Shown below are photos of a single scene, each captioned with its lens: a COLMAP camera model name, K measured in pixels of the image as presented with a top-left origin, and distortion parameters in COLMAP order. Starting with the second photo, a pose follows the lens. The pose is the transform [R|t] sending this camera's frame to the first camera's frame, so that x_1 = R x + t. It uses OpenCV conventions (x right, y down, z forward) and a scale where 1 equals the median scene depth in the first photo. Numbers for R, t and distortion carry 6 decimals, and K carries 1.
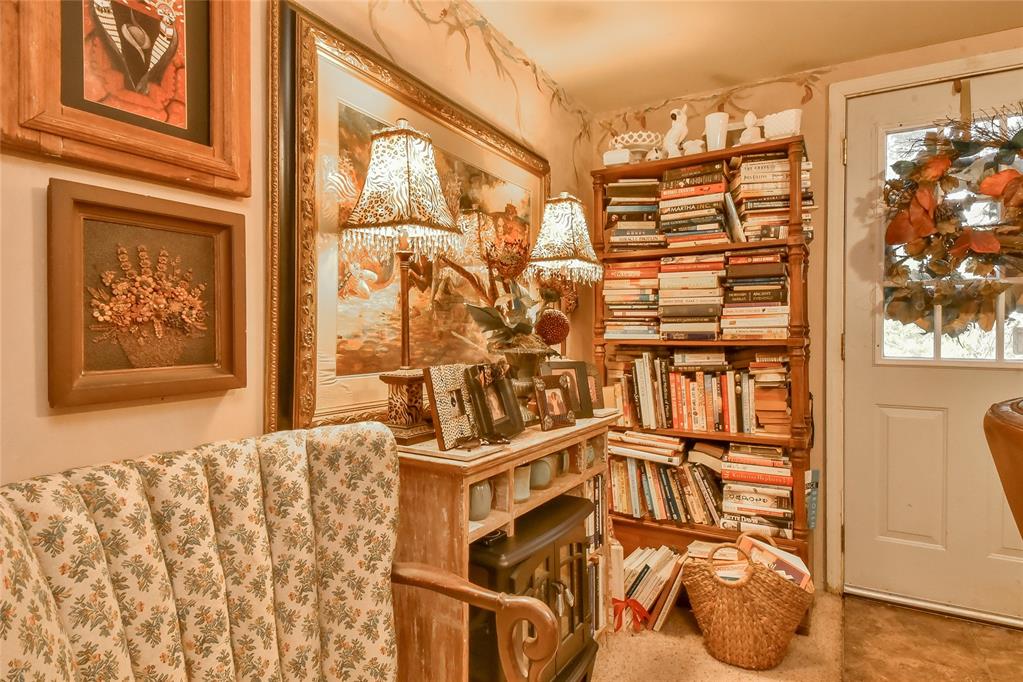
lens RADIAL K [[570.6, 0, 502.8], [0, 570.6, 331.9], [0, 0, 1]] dist [0.048541, -0.049500]
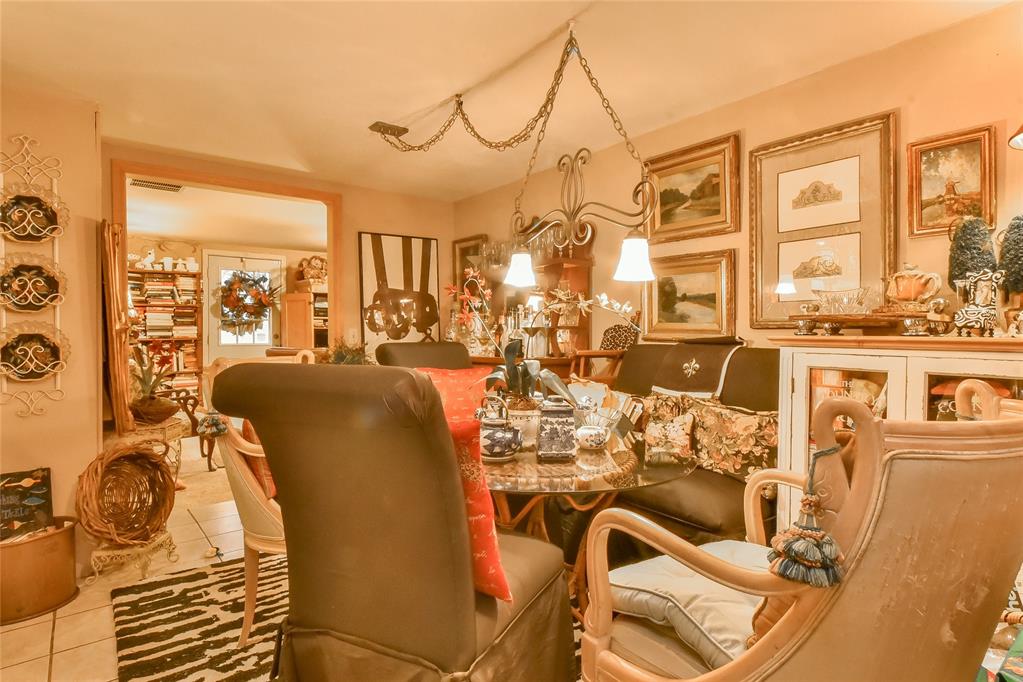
lens RADIAL K [[523.8, 0, 511.5], [0, 523.8, 341.0], [0, 0, 1]] dist [0.001065, -0.000009]
pose [[0.365760, -0.017144, 0.930551, -1.401947], [0.005732, 0.999853, 0.016168, -0.003631], [-0.930692, -0.000579, 0.365804, -1.487198]]
